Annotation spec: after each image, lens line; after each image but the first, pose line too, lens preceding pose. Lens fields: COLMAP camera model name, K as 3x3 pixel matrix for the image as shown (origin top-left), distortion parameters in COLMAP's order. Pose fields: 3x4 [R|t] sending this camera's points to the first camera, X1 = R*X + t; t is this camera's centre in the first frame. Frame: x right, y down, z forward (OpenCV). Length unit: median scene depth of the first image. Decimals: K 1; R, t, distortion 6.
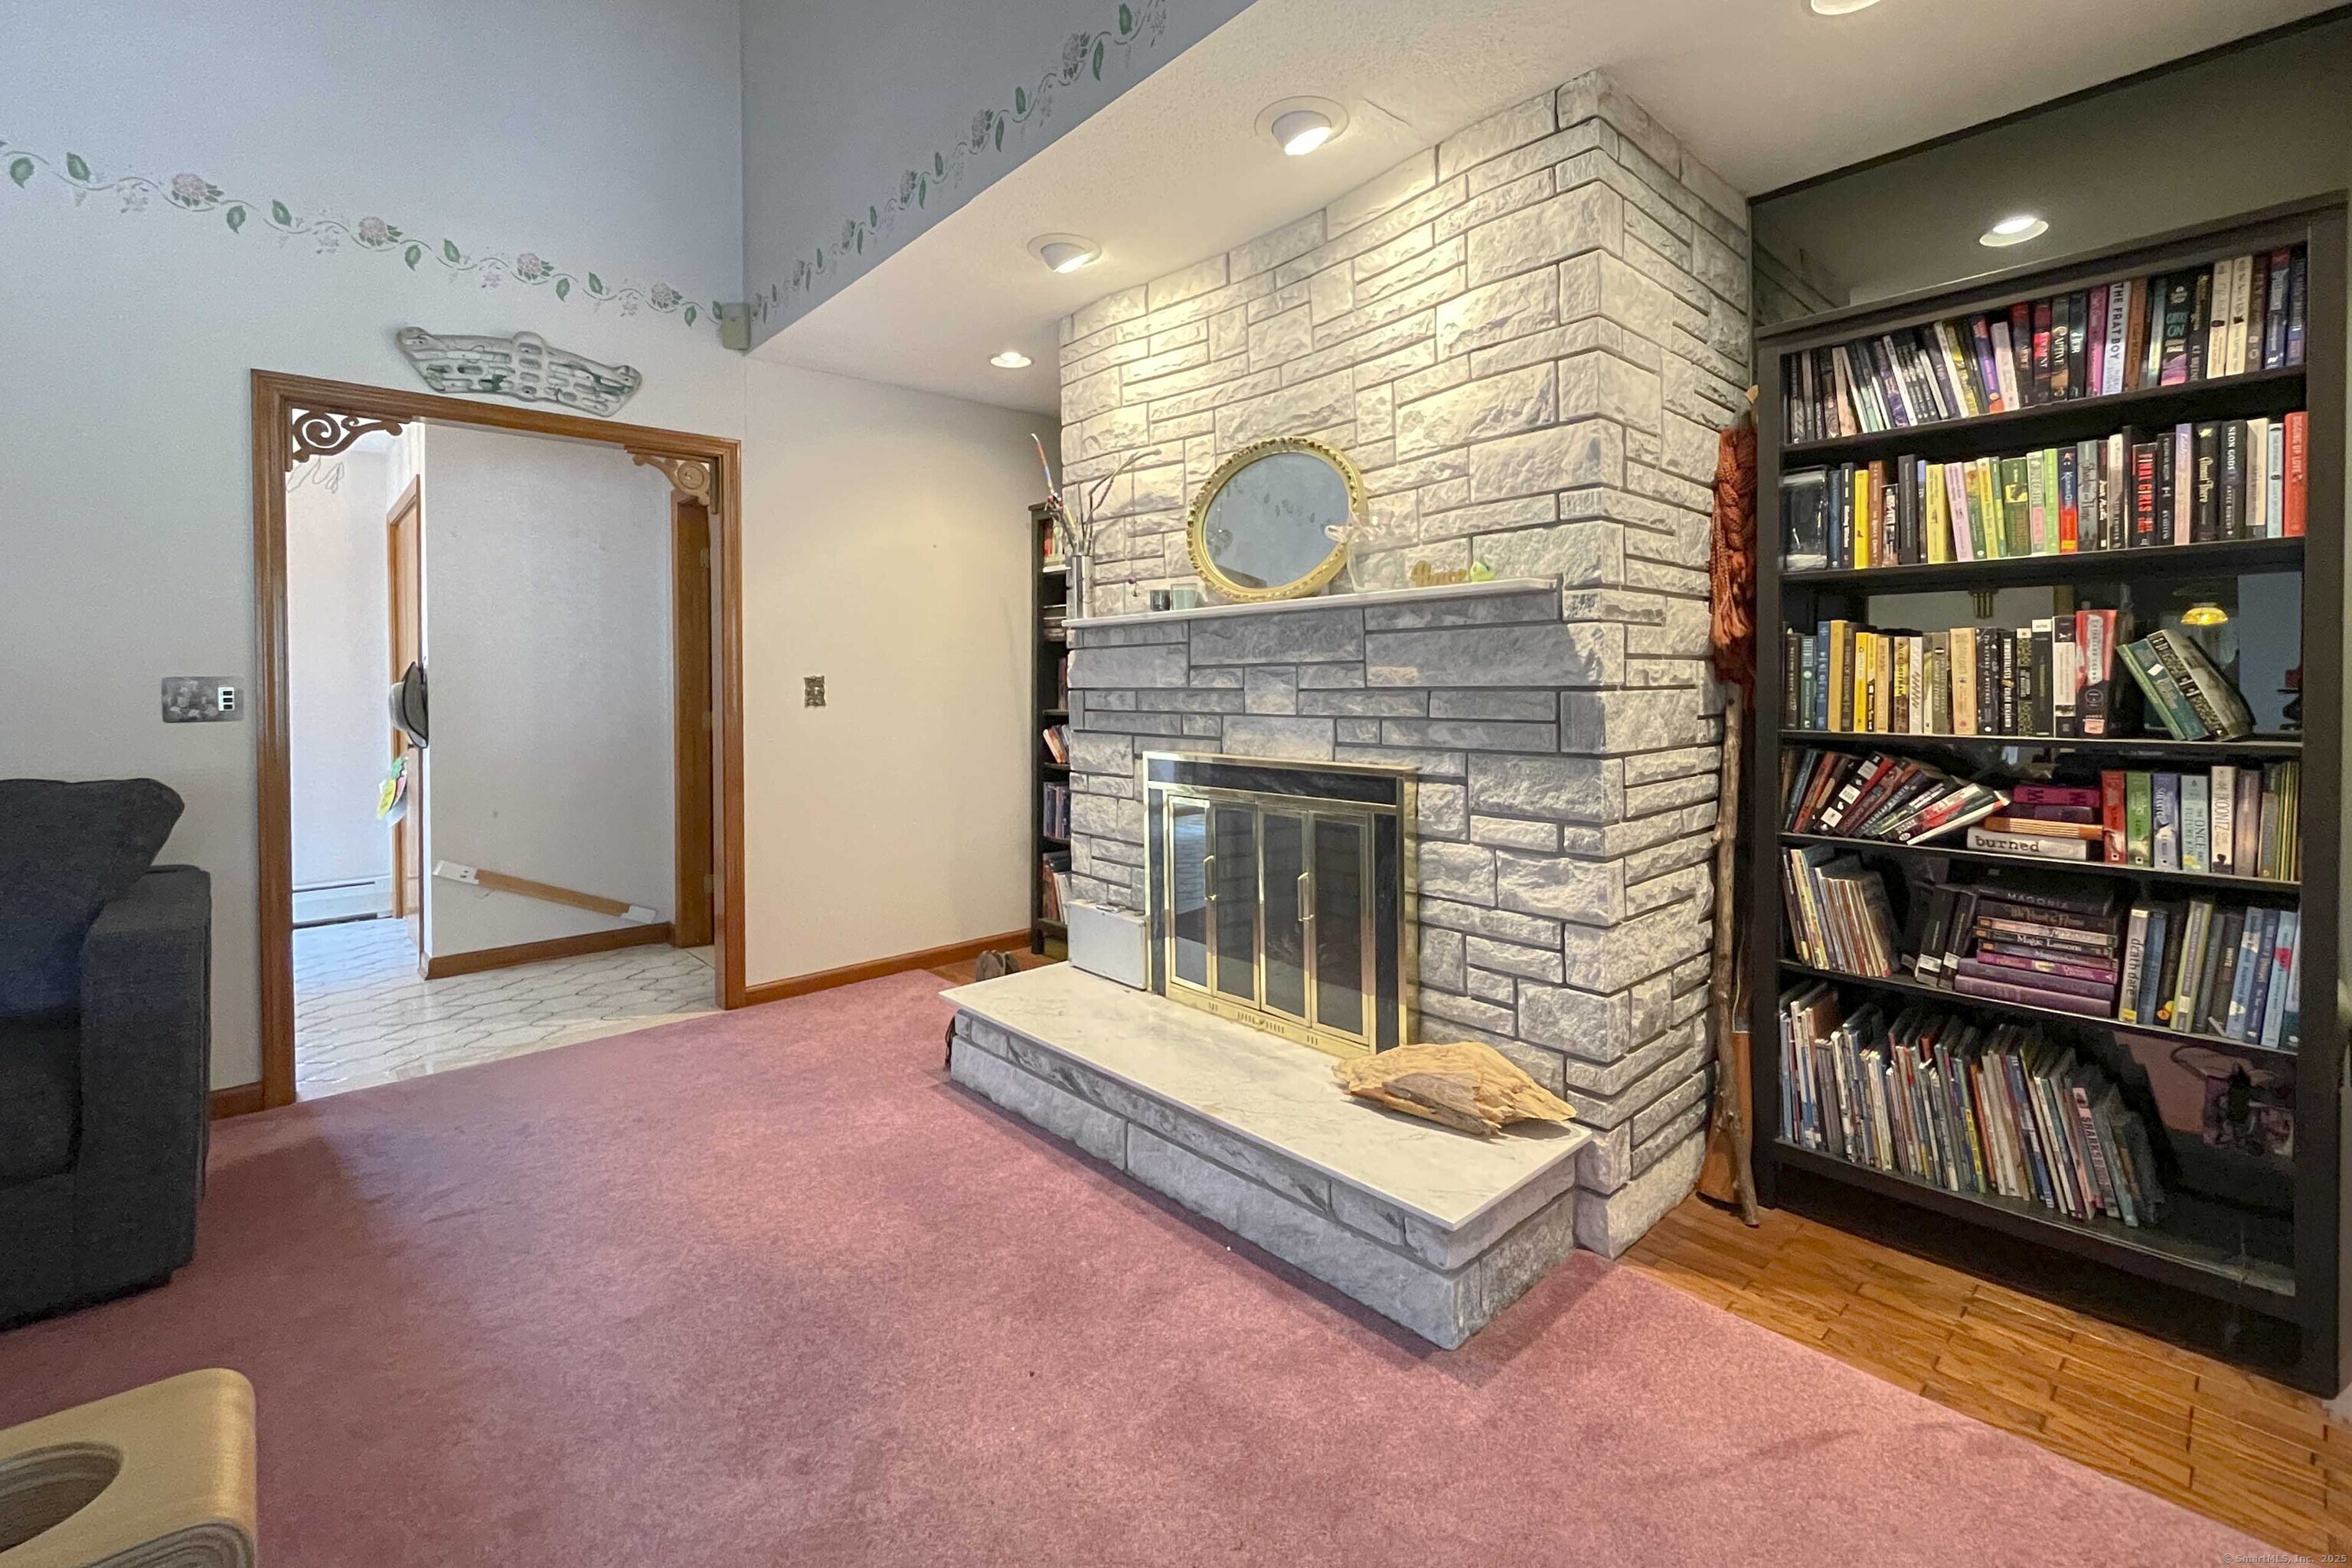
lens RADIAL K [[1047.8, 0, 1189.8], [0, 1047.8, 701.4], [0, 0, 1]] dist [-0.001703, -0.000092]
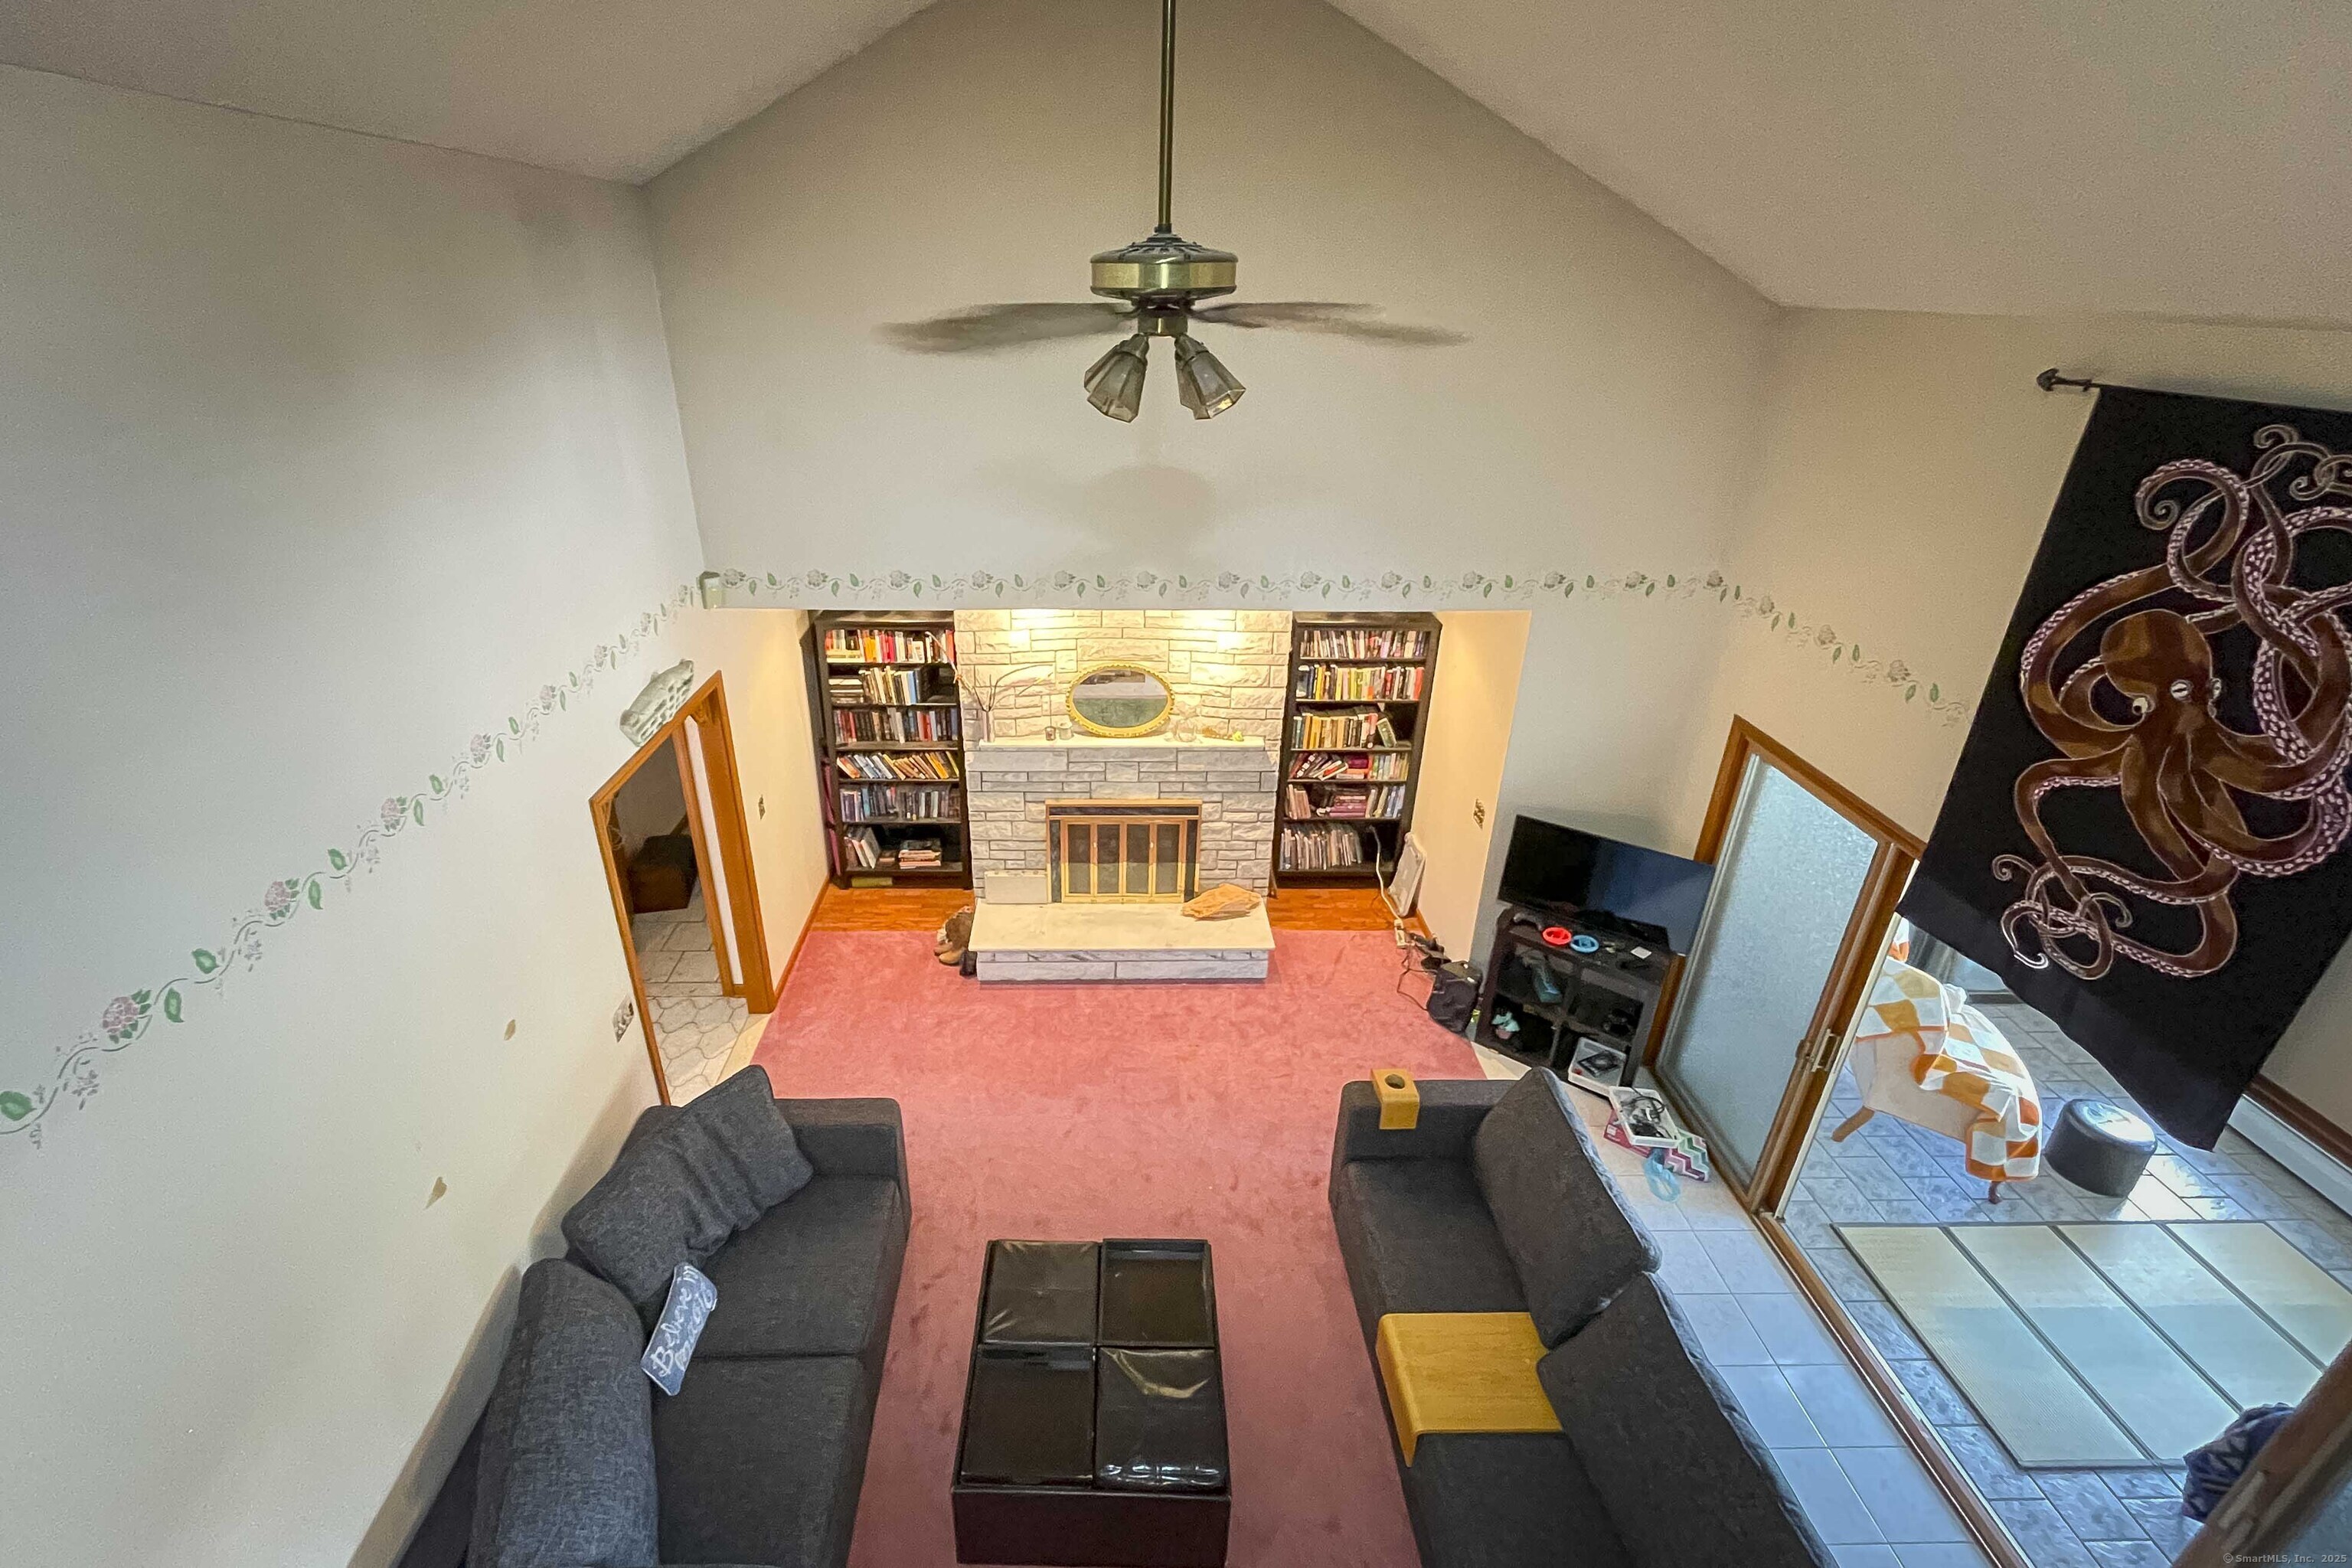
lens RADIAL K [[979.2, 0, 1141.6], [0, 979.2, 760.9], [0, 0, 1]] dist [-0.006903, -0.000293]
pose [[0.646483, -0.322280, 0.691517, -1.685503], [-0.007439, 0.903692, 0.428118, -1.170993], [-0.762892, -0.281915, 0.581824, -0.296084]]
